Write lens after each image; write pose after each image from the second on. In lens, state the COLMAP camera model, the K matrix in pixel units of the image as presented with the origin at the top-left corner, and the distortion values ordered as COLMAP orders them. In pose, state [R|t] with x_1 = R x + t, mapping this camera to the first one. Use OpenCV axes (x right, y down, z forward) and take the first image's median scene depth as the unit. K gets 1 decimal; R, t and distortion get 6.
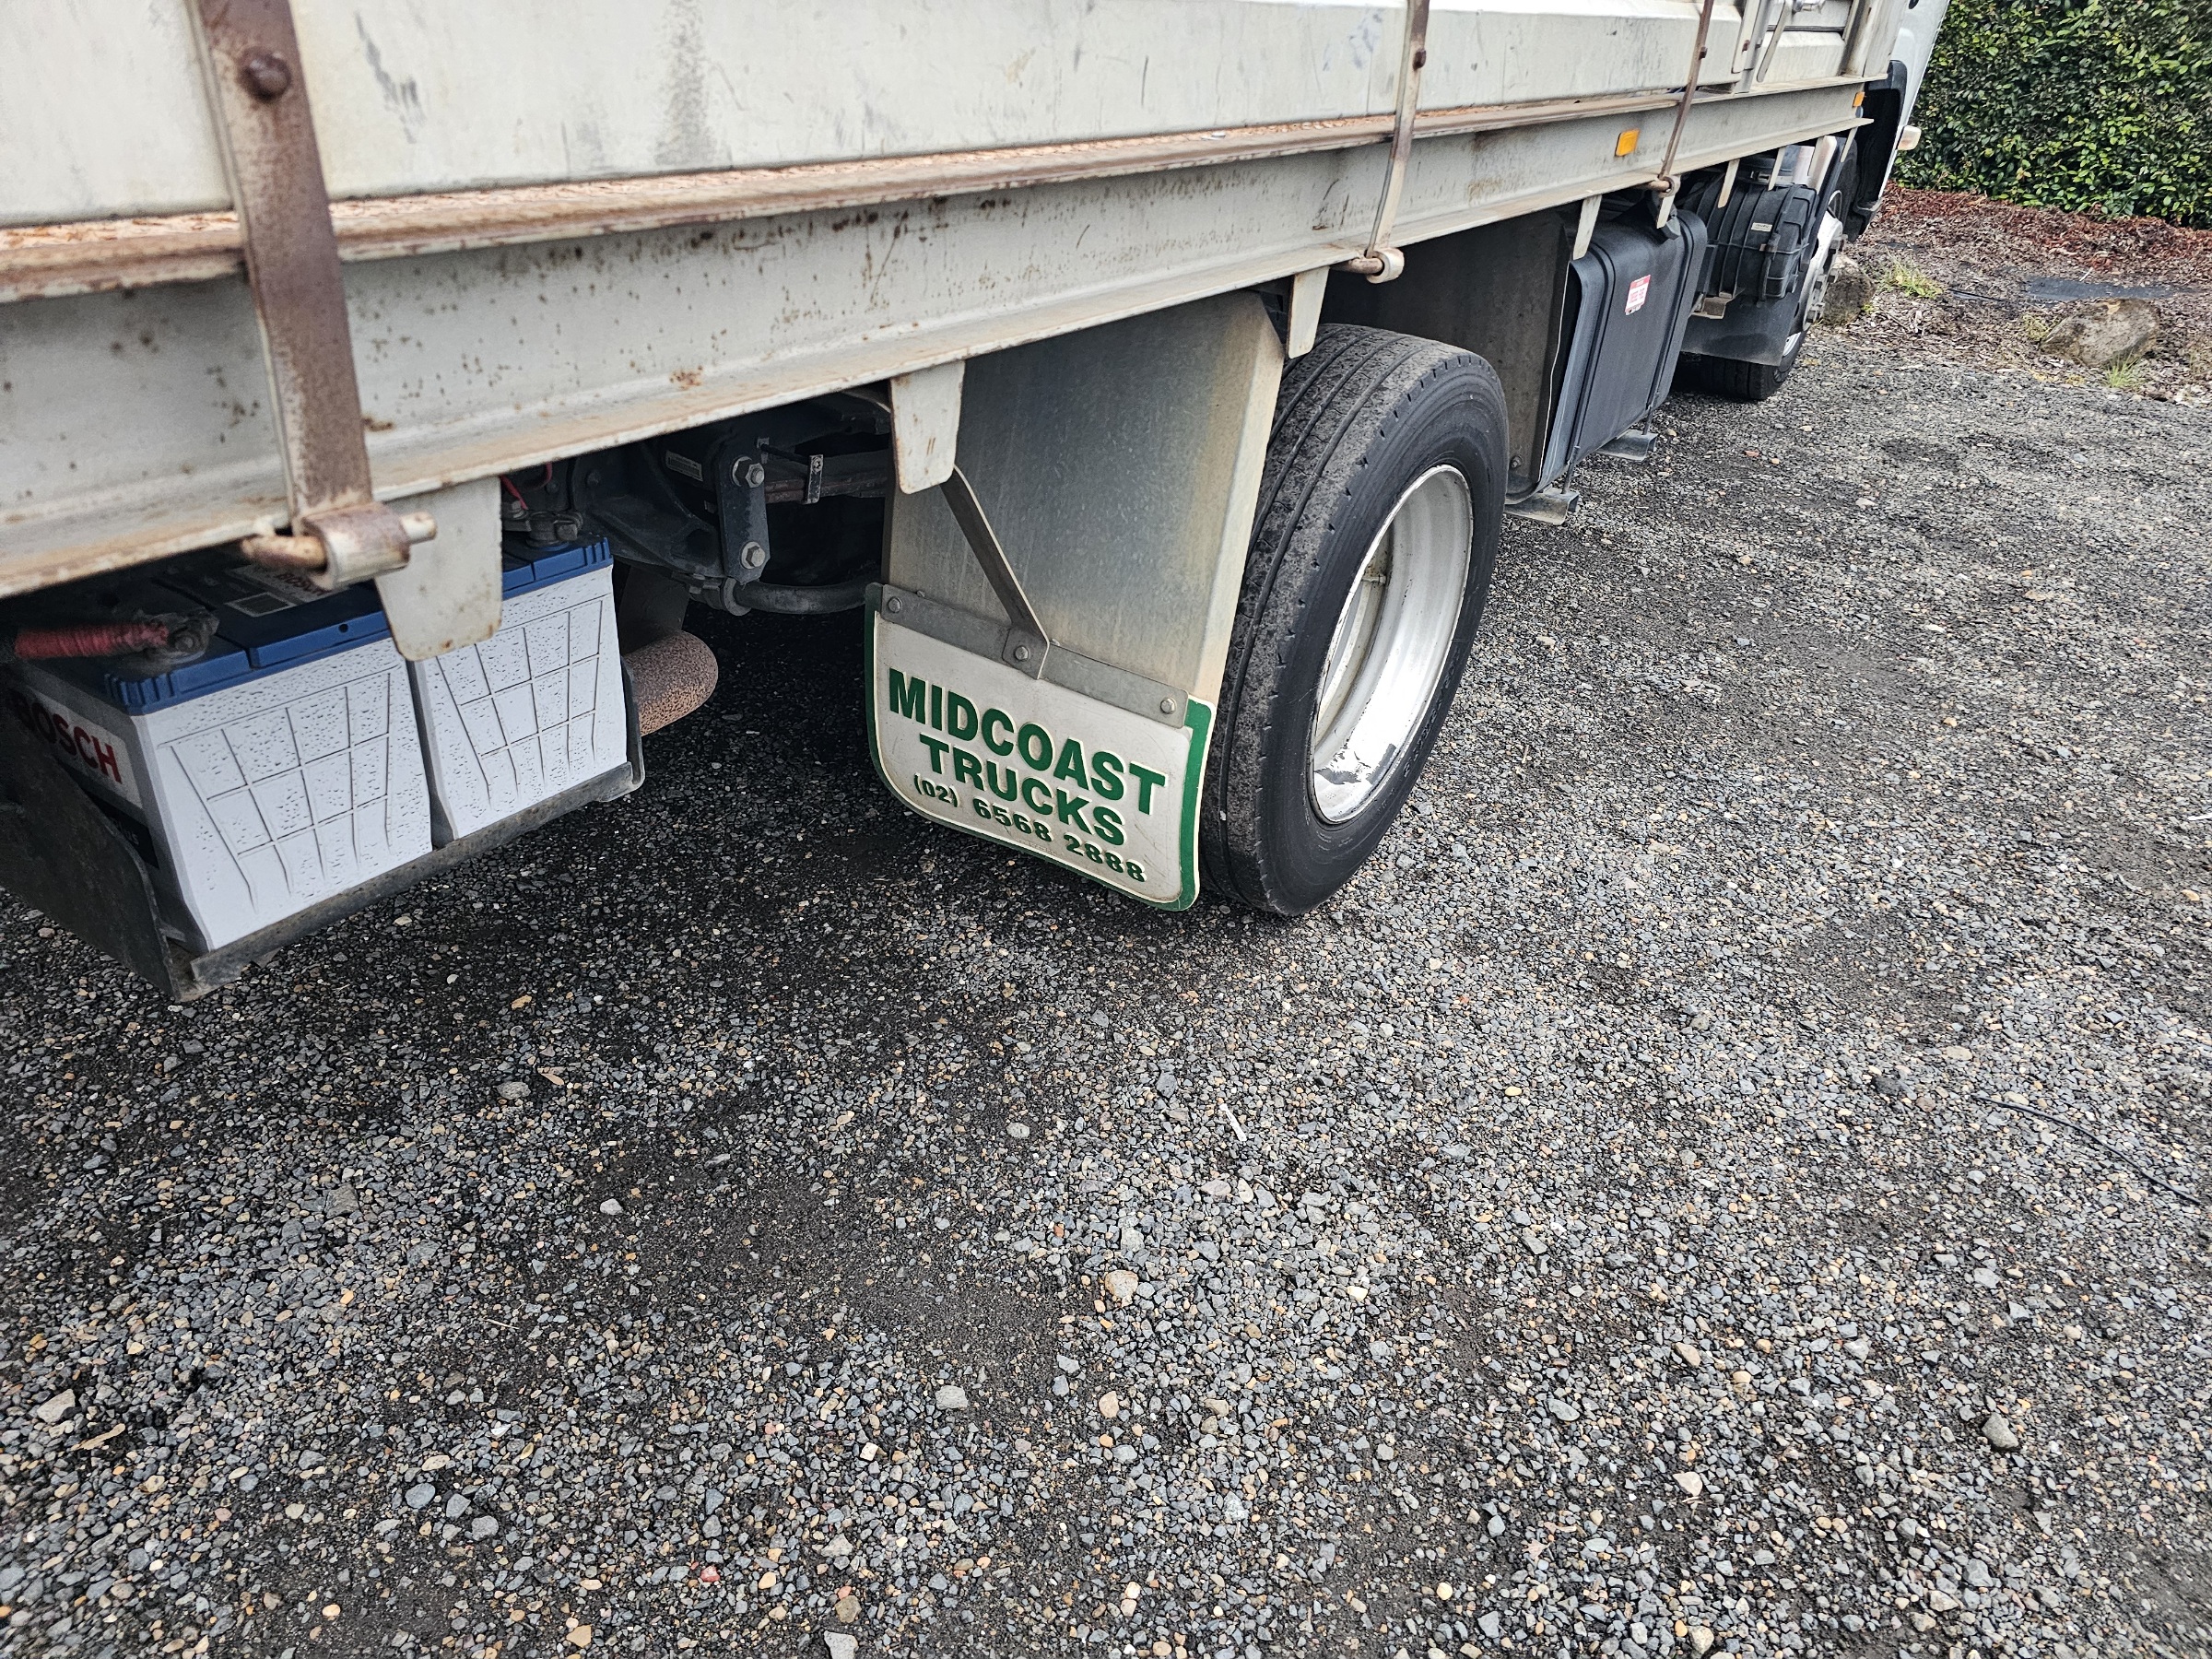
lens RADIAL K [[1473.1, 0, 1116.8], [0, 1473.1, 798.1], [0, 0, 1]] dist [0.061024, -0.047144]
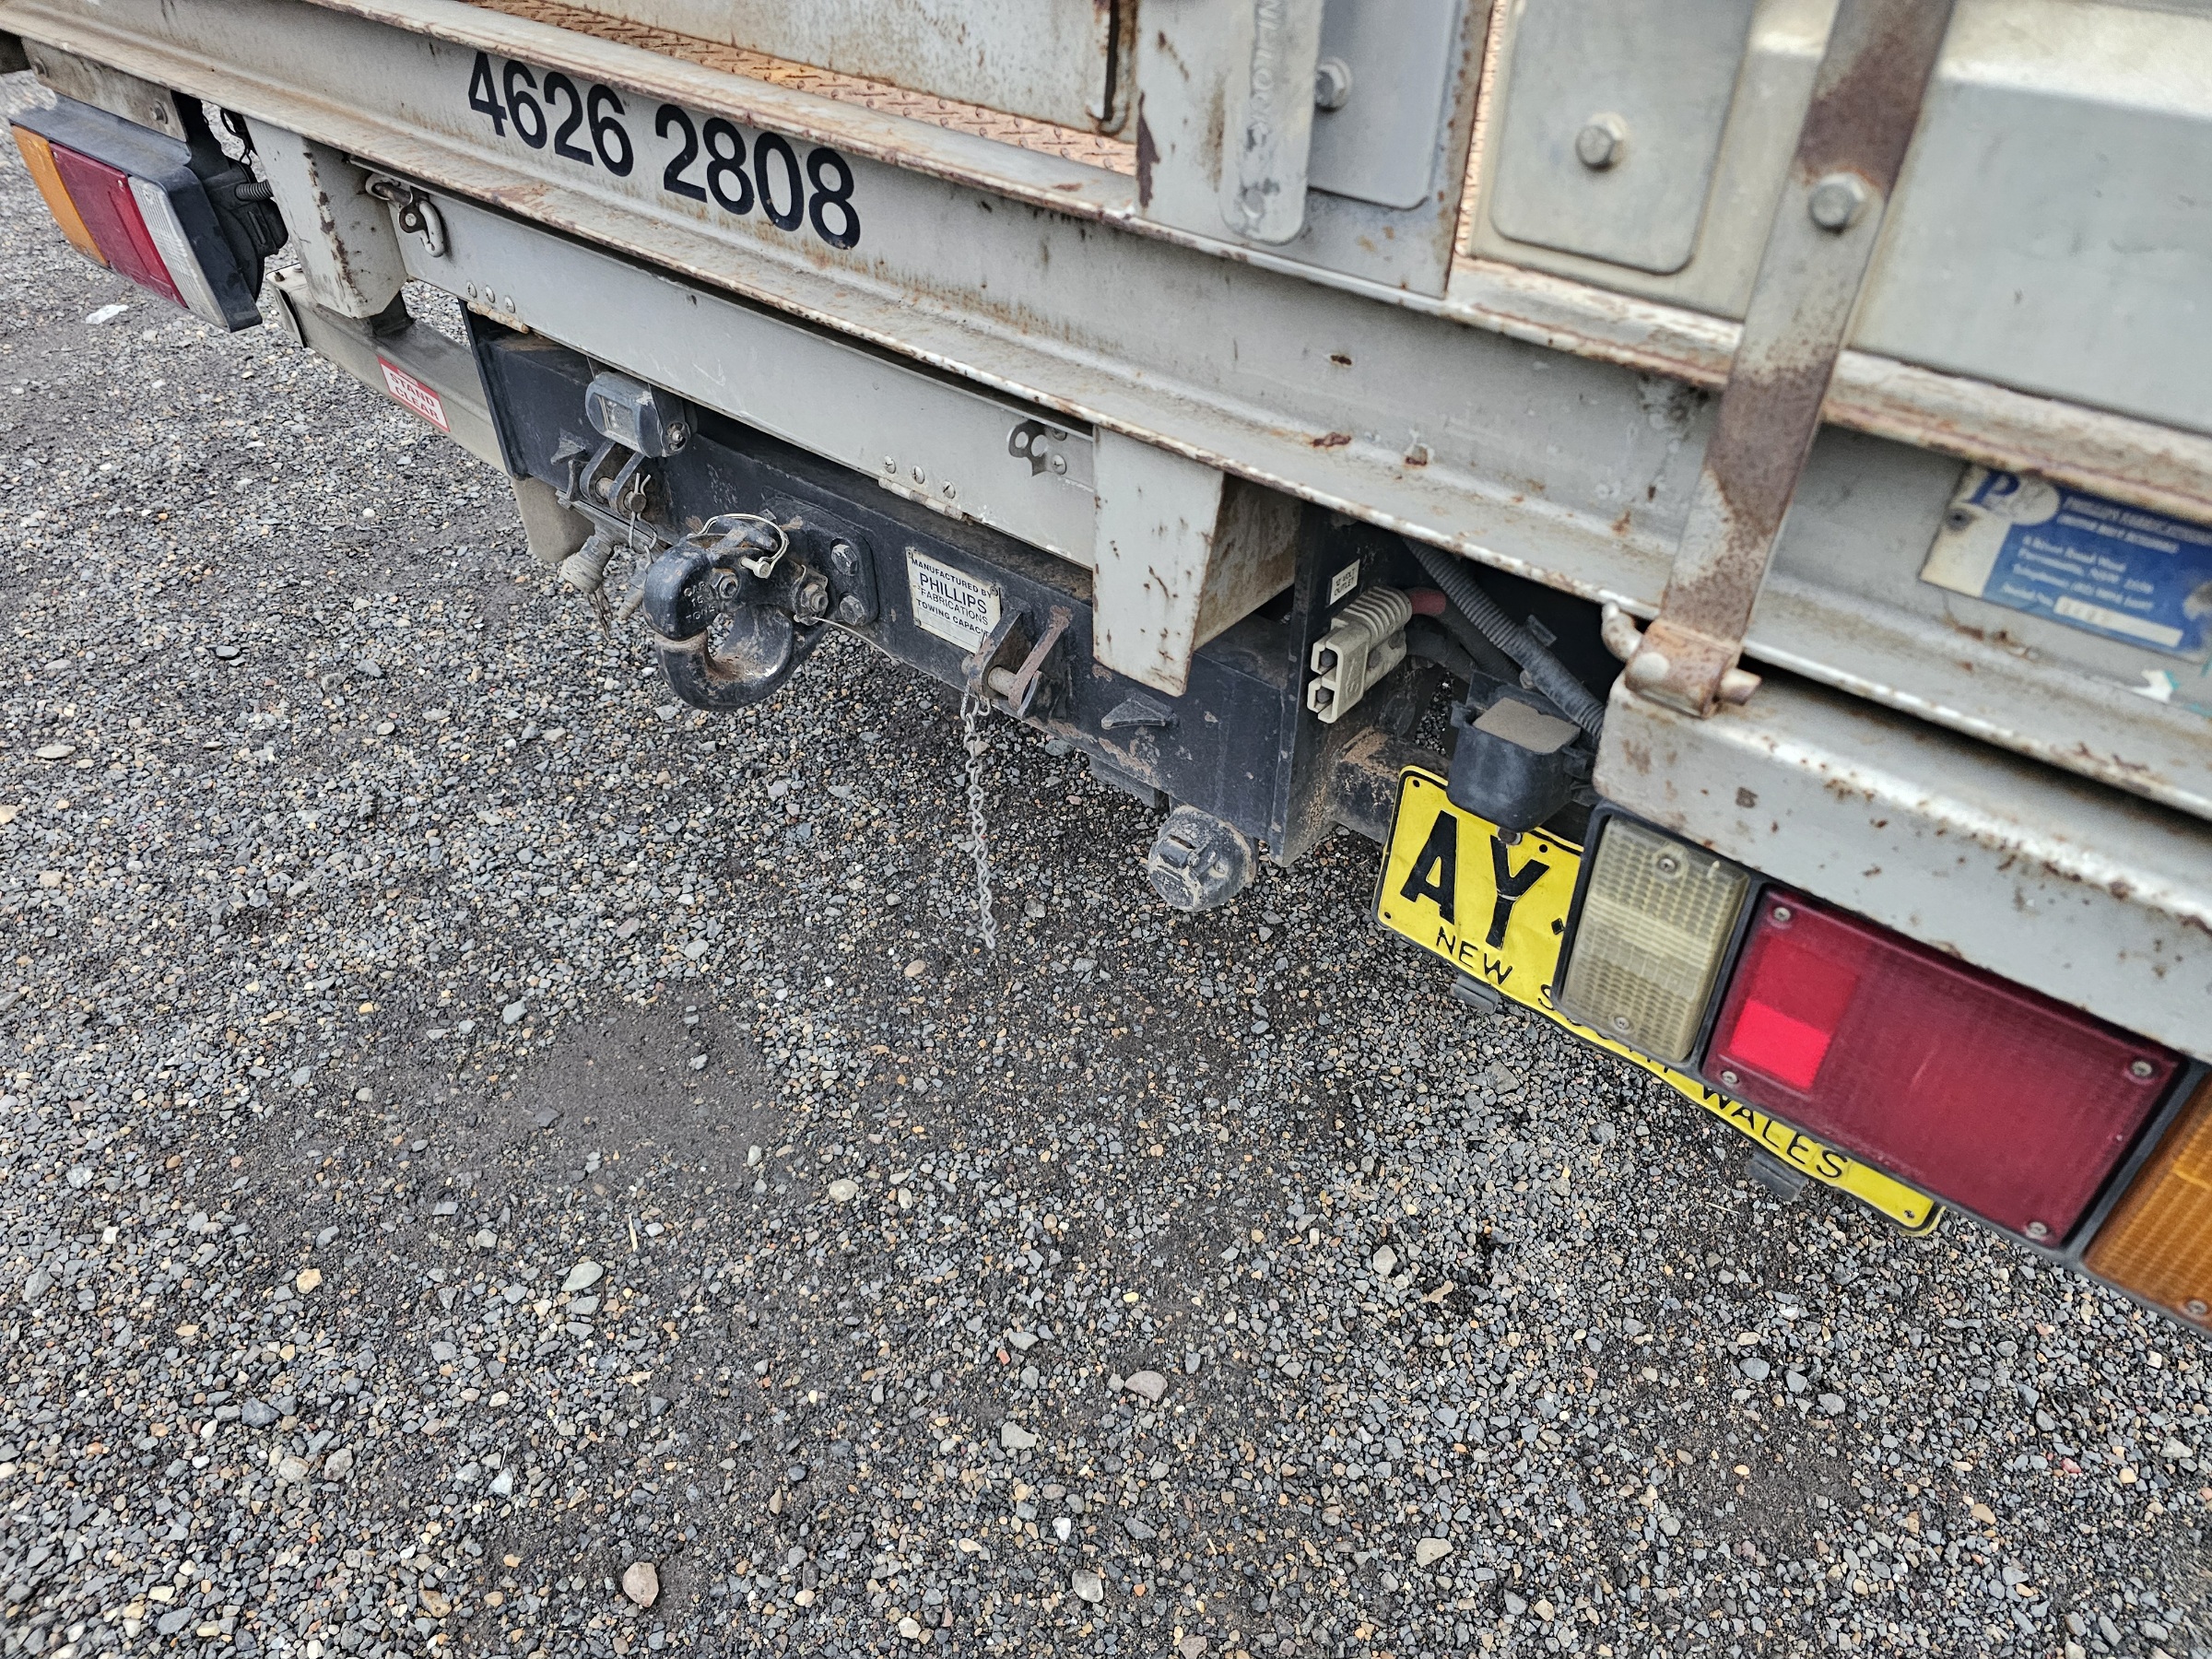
lens RADIAL K [[1482.2, 0, 1111.9], [0, 1482.2, 830.4], [0, 0, 1]] dist [0.050073, -0.041190]
pose [[0.991749, 0.031148, -0.124355, -0.620709], [-0.009245, 0.984885, 0.172962, -0.081199], [0.127863, -0.170385, 0.977047, -0.046224]]
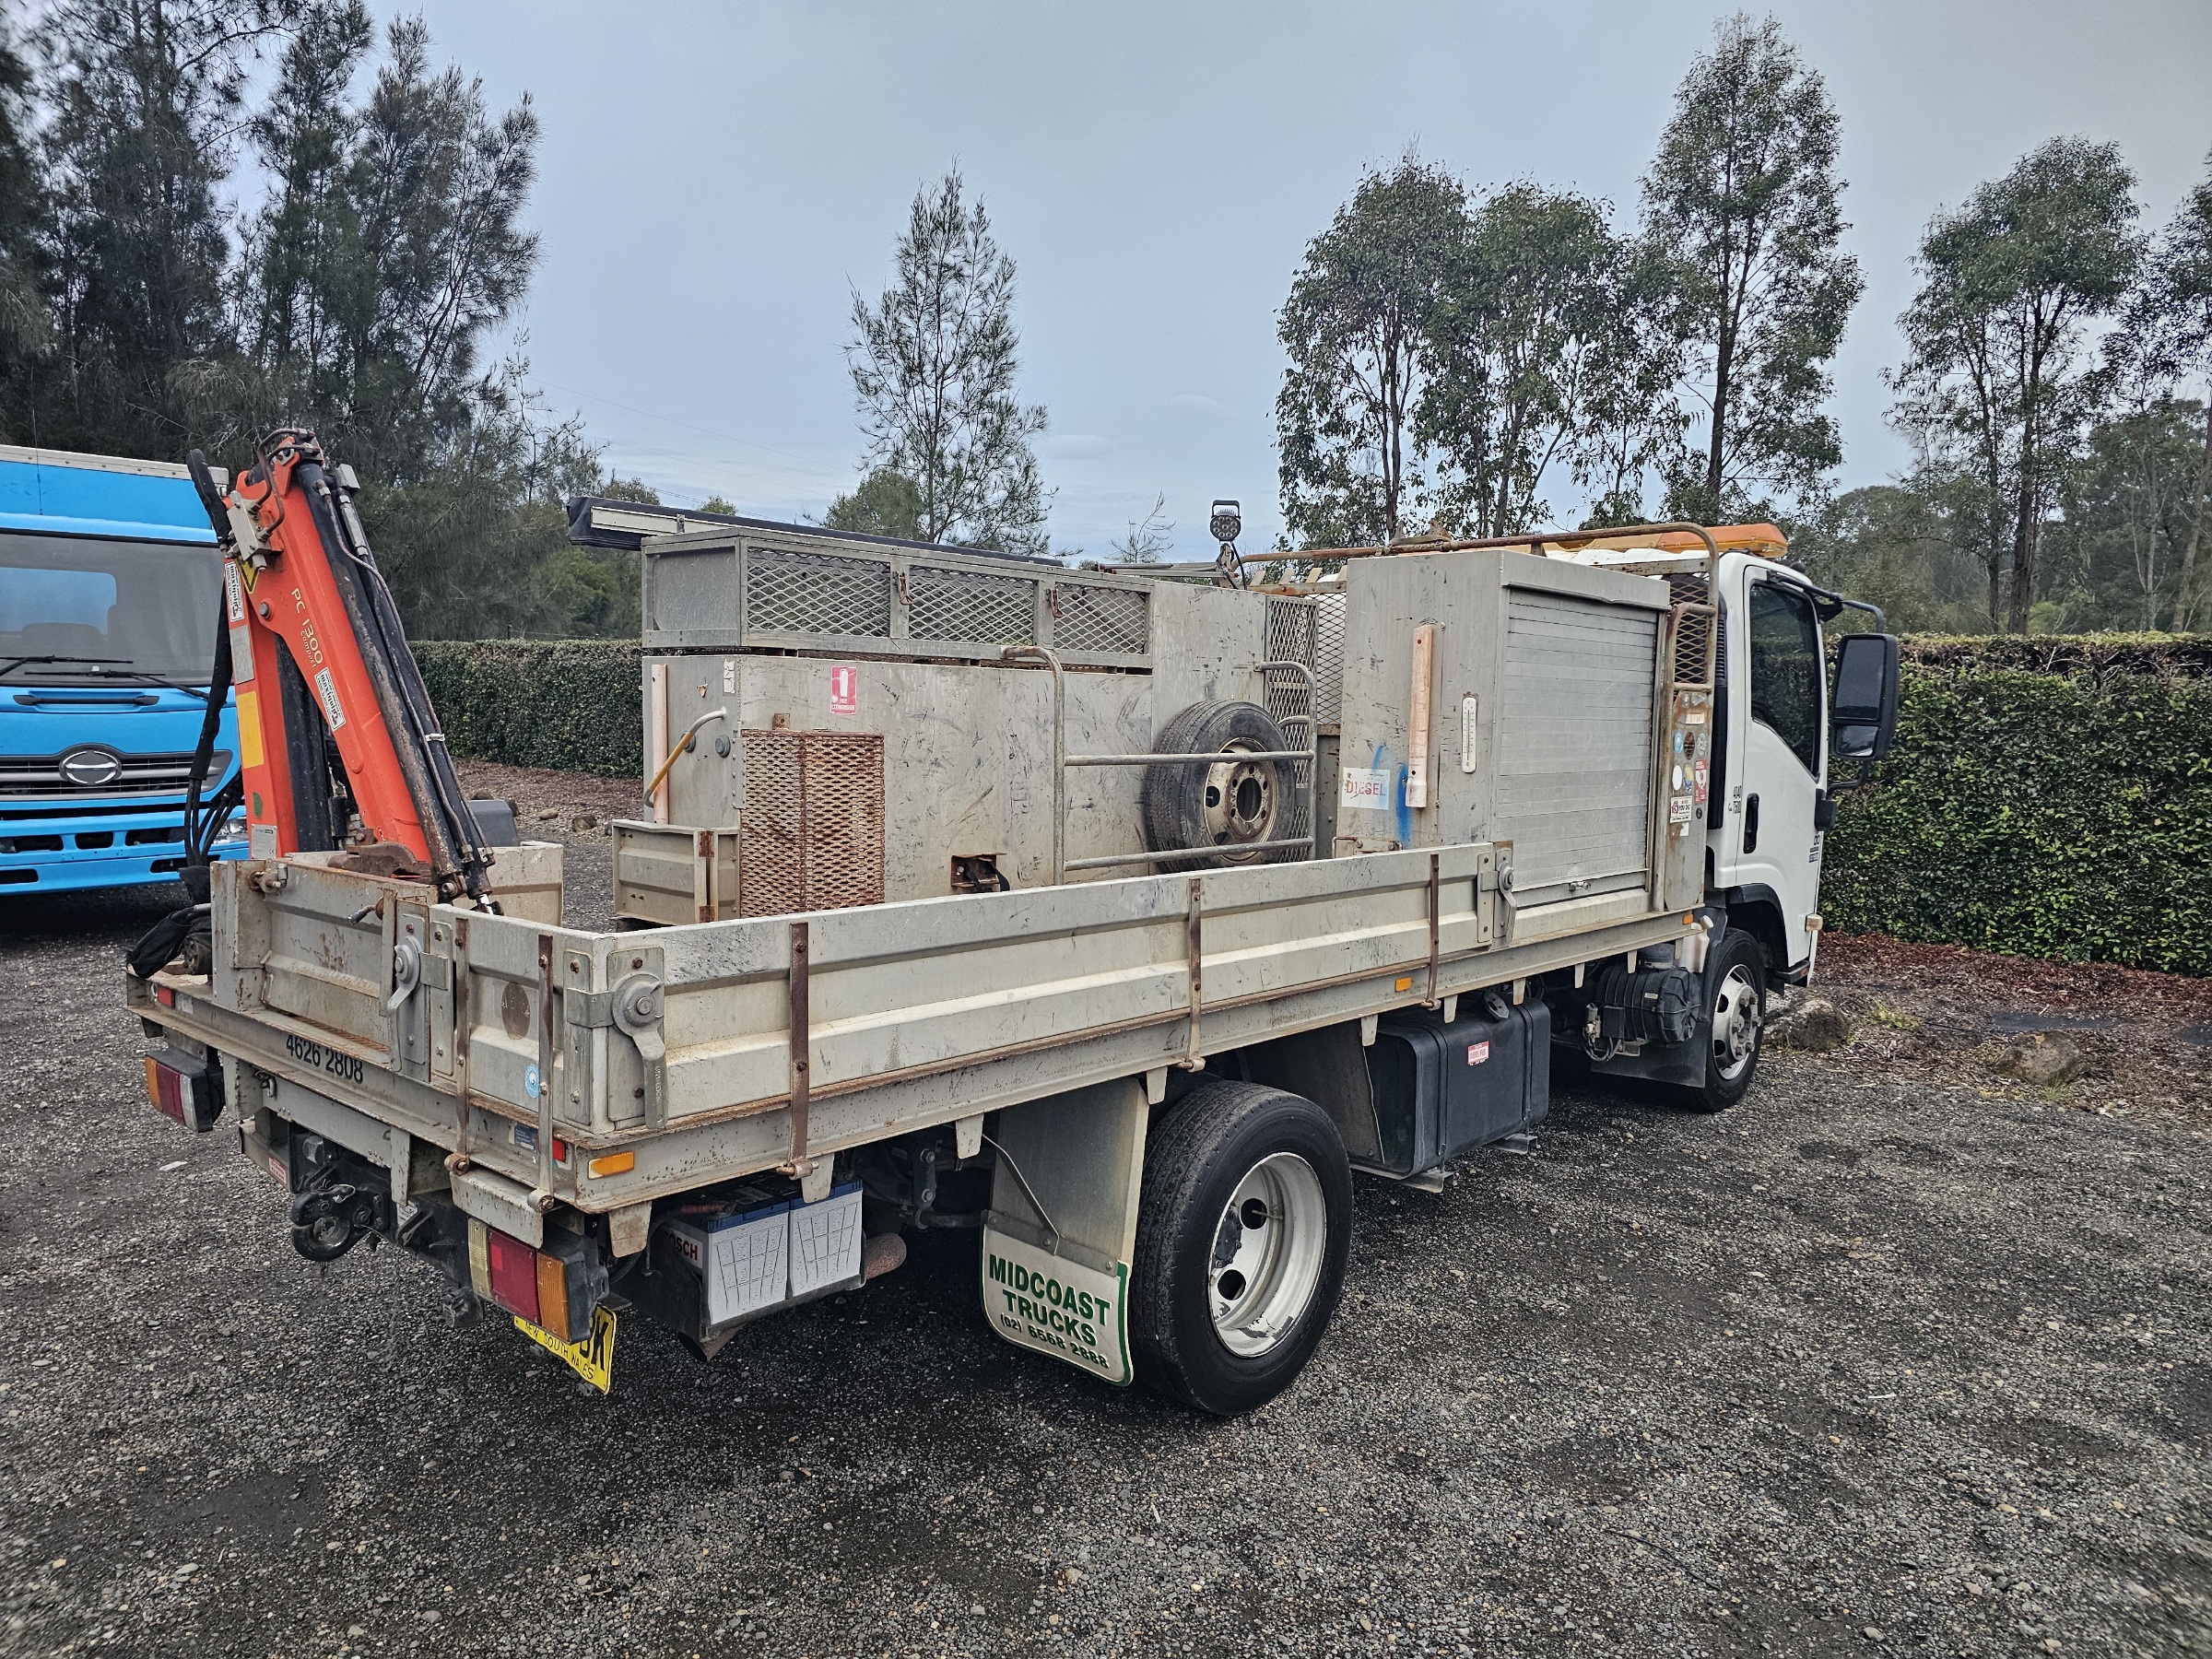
lens RADIAL K [[1482.2, 0, 1111.9], [0, 1482.2, 830.4], [0, 0, 1]] dist [0.050073, -0.041190]
pose [[0.985507, -0.039436, -0.164987, 0.379478], [-0.035080, 0.904199, -0.425669, 0.255590], [0.165968, 0.425288, 0.889711, -1.054383]]
